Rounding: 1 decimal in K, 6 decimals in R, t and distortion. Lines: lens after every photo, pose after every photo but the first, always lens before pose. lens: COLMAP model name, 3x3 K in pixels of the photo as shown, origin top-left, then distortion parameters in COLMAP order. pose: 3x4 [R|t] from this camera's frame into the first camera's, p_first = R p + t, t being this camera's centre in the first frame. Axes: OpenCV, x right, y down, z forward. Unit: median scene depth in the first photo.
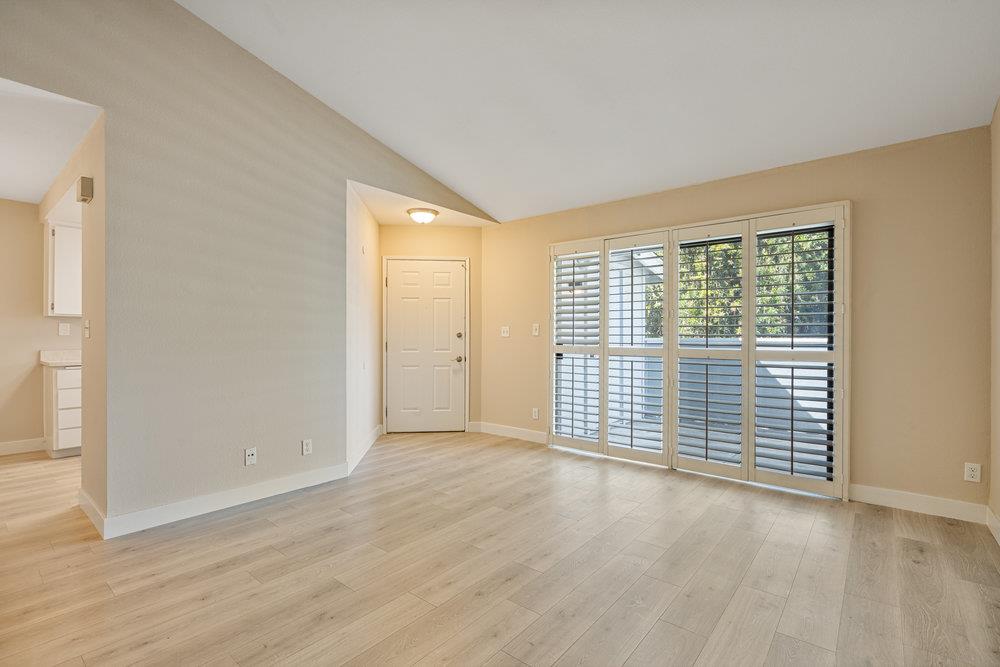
lens RADIAL K [[458.4, 0, 497.2], [0, 458.4, 336.4], [0, 0, 1]] dist [0.000813, 0.000294]
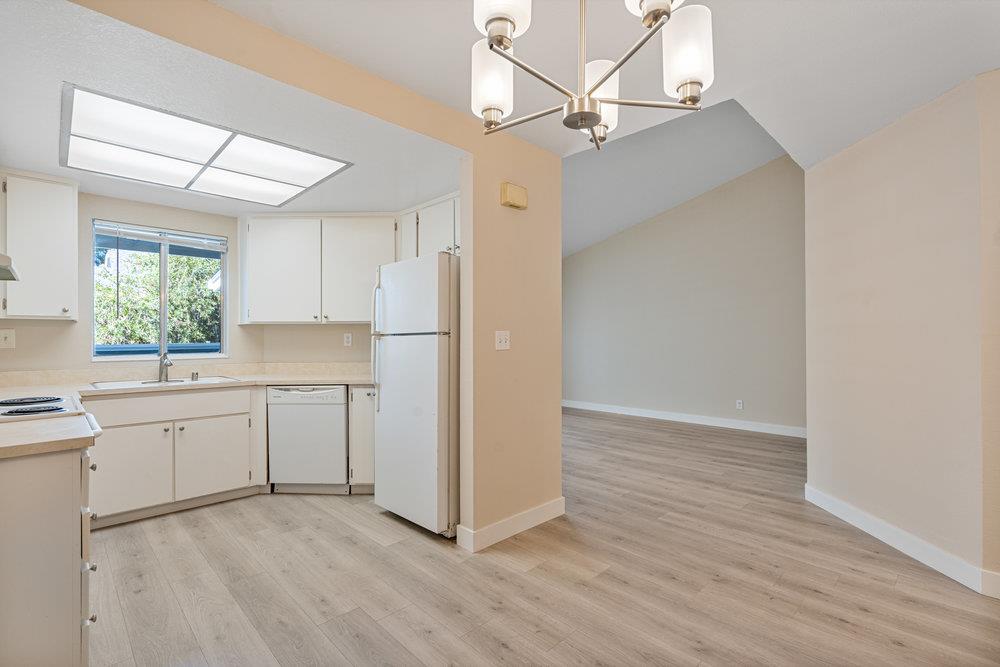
lens RADIAL K [[458.4, 0, 497.2], [0, 458.4, 336.4], [0, 0, 1]] dist [0.000813, 0.000294]
pose [[0.096440, -0.001128, 0.995338, -1.228810], [0.002260, 0.999997, 0.000914, -0.017714], [-0.995336, 0.002162, 0.096443, 0.623514]]
